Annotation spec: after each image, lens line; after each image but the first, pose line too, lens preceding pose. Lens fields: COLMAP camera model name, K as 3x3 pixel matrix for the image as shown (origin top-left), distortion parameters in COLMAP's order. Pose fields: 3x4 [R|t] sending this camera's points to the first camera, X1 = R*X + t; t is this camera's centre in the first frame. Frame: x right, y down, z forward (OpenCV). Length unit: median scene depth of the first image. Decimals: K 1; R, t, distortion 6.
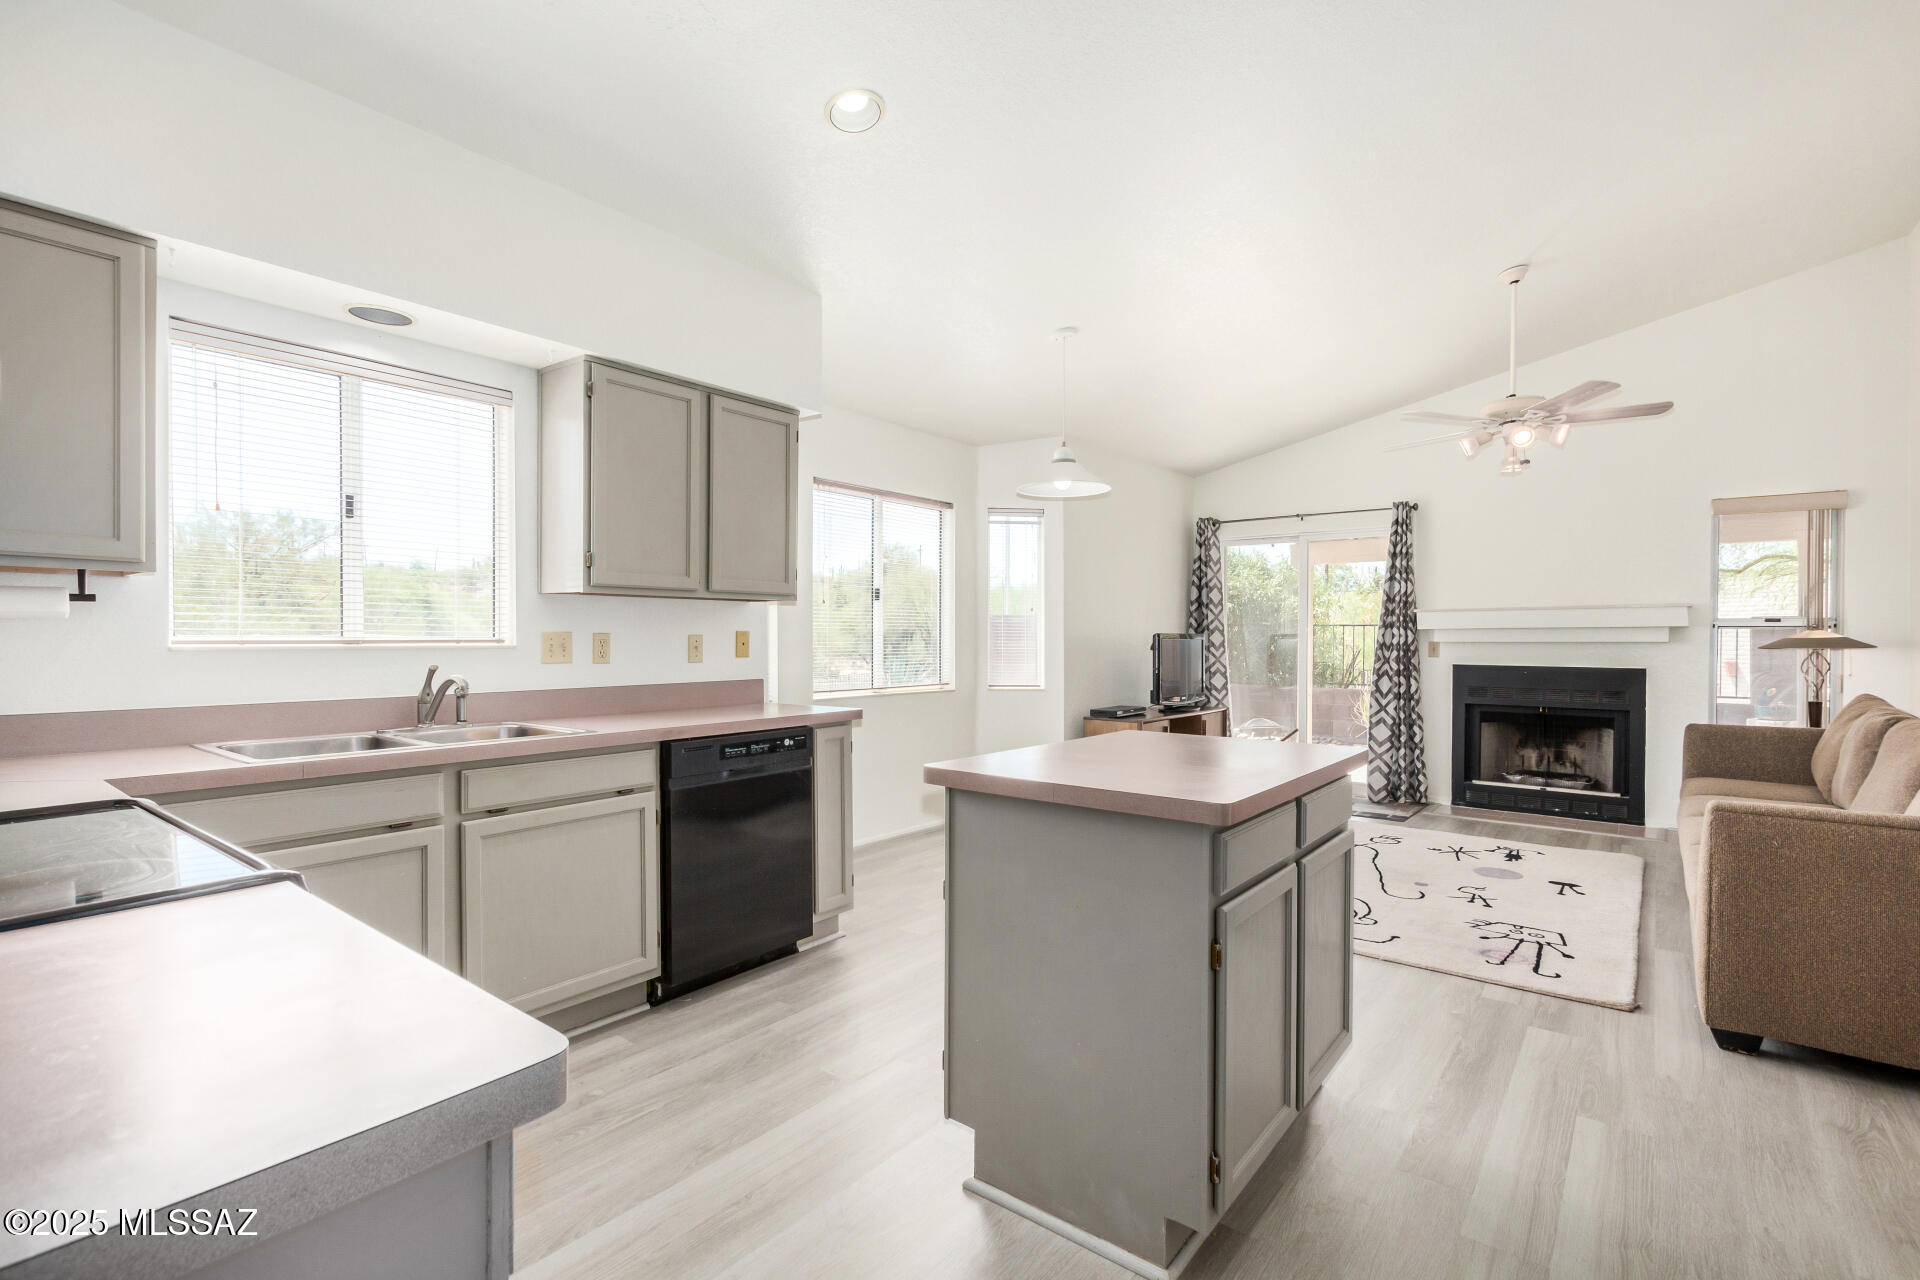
lens RADIAL K [[874.8, 0, 960.0], [0, 874.8, 640.0], [0, 0, 1]] dist [0.004797, -0.001316]
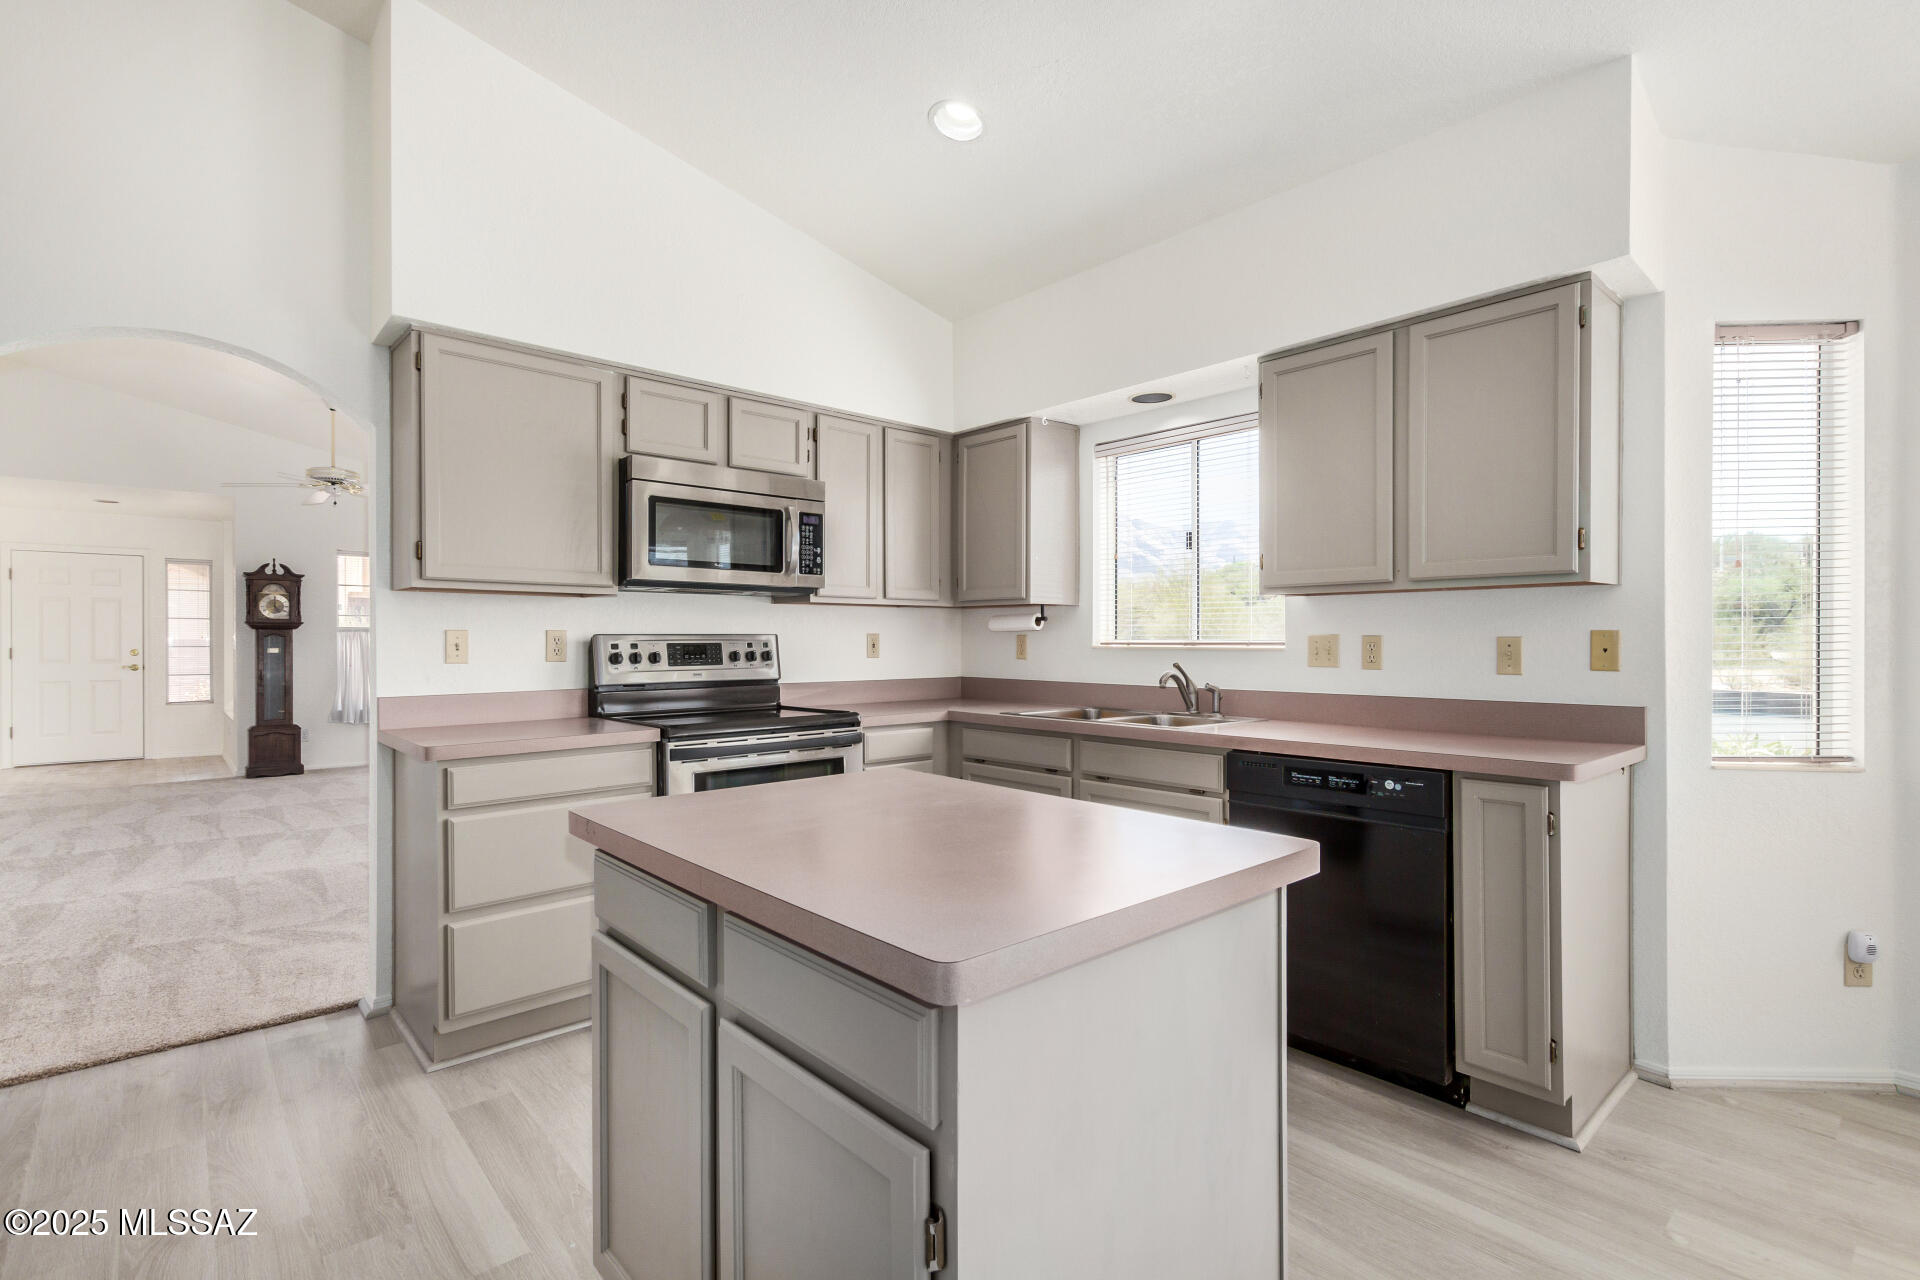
lens RADIAL K [[896.2, 0, 960.0], [0, 896.2, 640.0], [0, 0, 1]] dist [0.003472, 0.000030]
pose [[-0.169190, -0.002559, -0.985580, 0.311946], [-0.004422, 0.999989, -0.001838, 0.000140], [0.985574, 0.004048, -0.169200, 0.409121]]
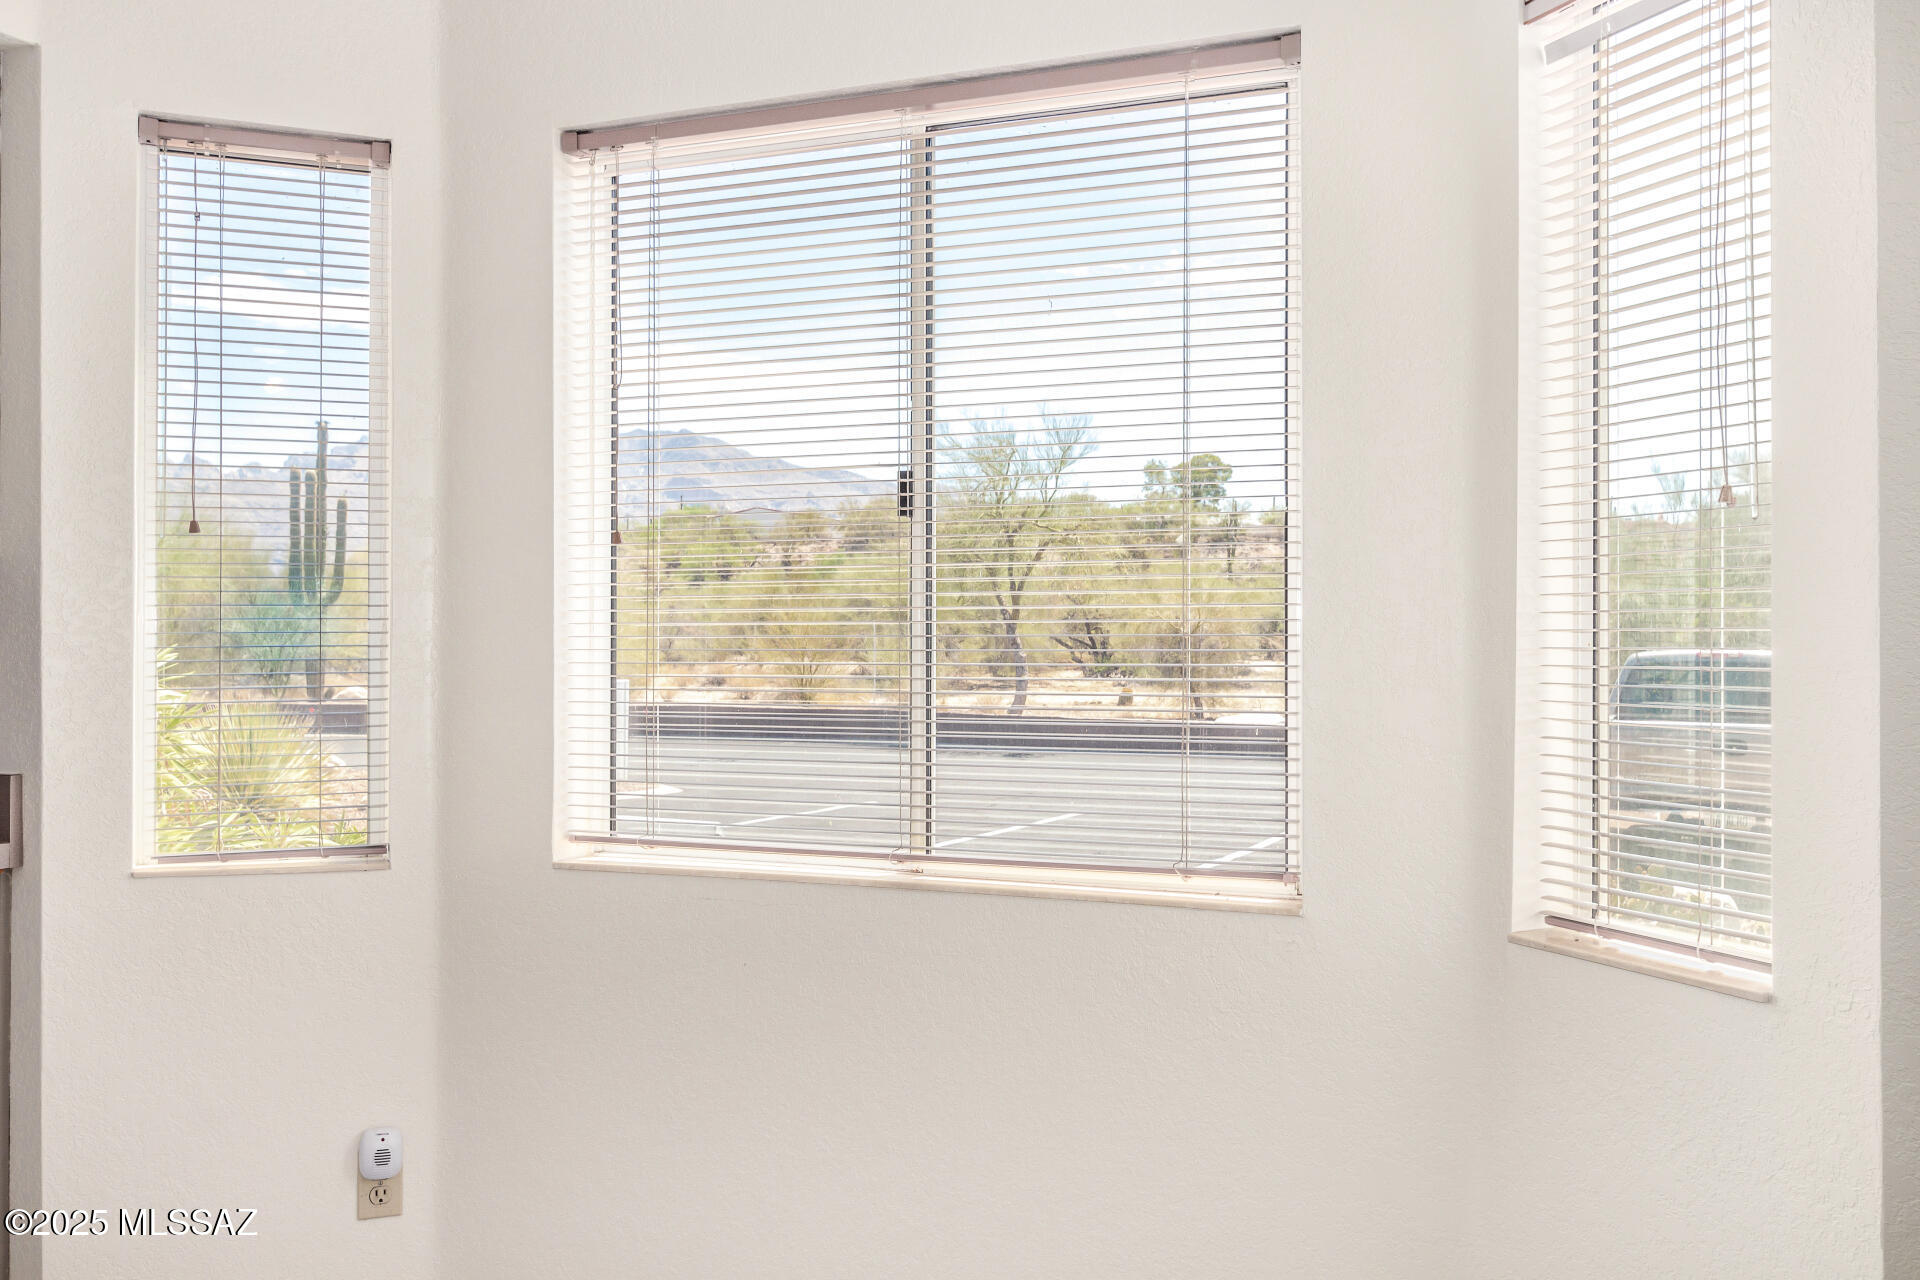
lens RADIAL K [[1700.0, 0, 959.9], [0, 1700.0, 645.6], [0, 0, 1]] dist [0.009617, 0.007252]
pose [[0.270914, -0.003726, -0.962596, 0.344127], [-0.005601, 0.999969, -0.005447, -0.003940], [0.962587, 0.006867, 0.270885, 0.762921]]
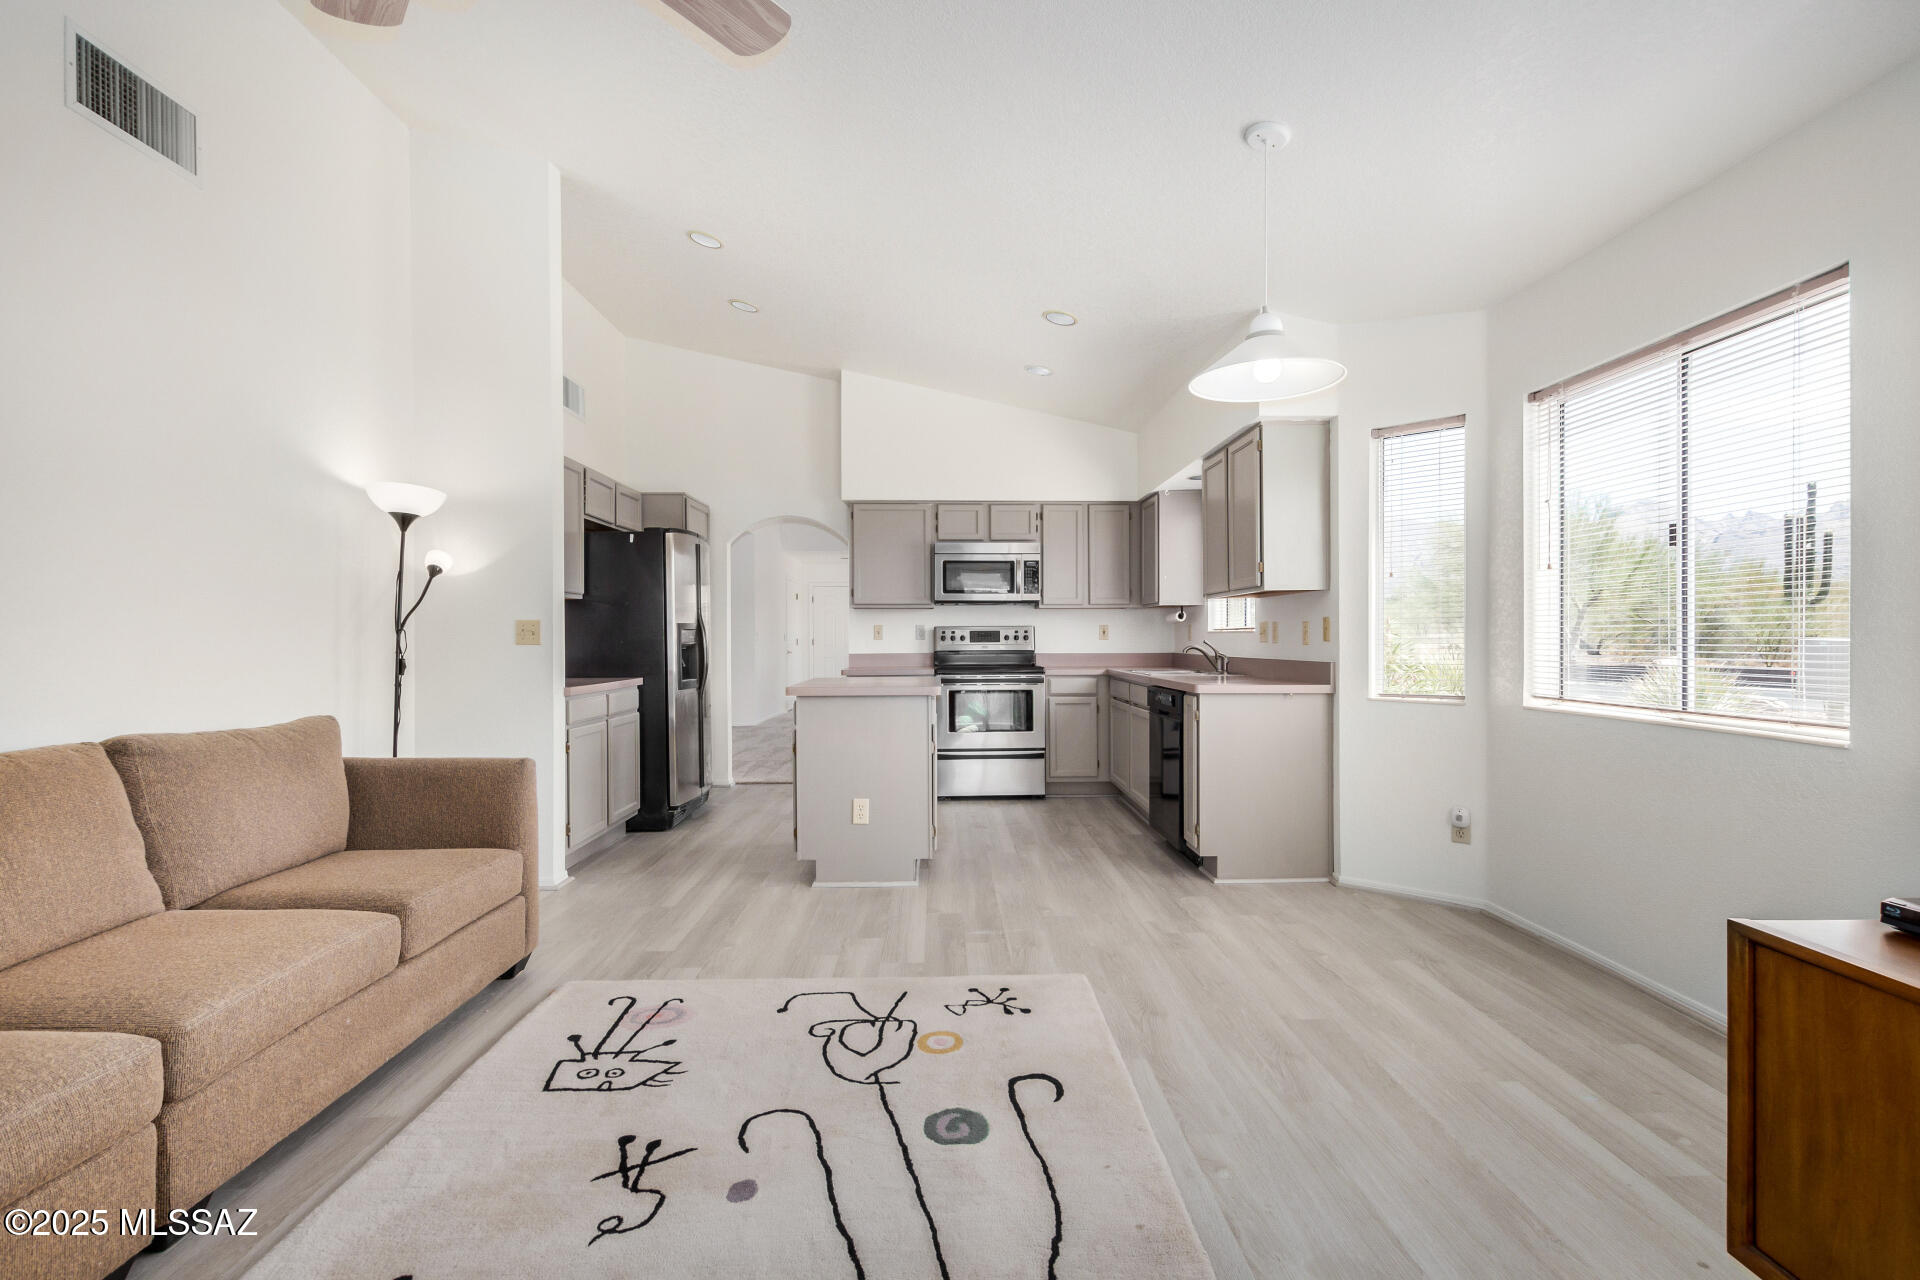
lens RADIAL K [[885.5, 0, 960.0], [0, 885.5, 640.0], [0, 0, 1]] dist [0.004912, 0.000298]
pose [[-0.768399, 0.001952, -0.639968, 0.509620], [-0.001205, 0.999989, 0.004497, 0.008708], [0.639970, 0.004226, -0.768388, 0.987654]]
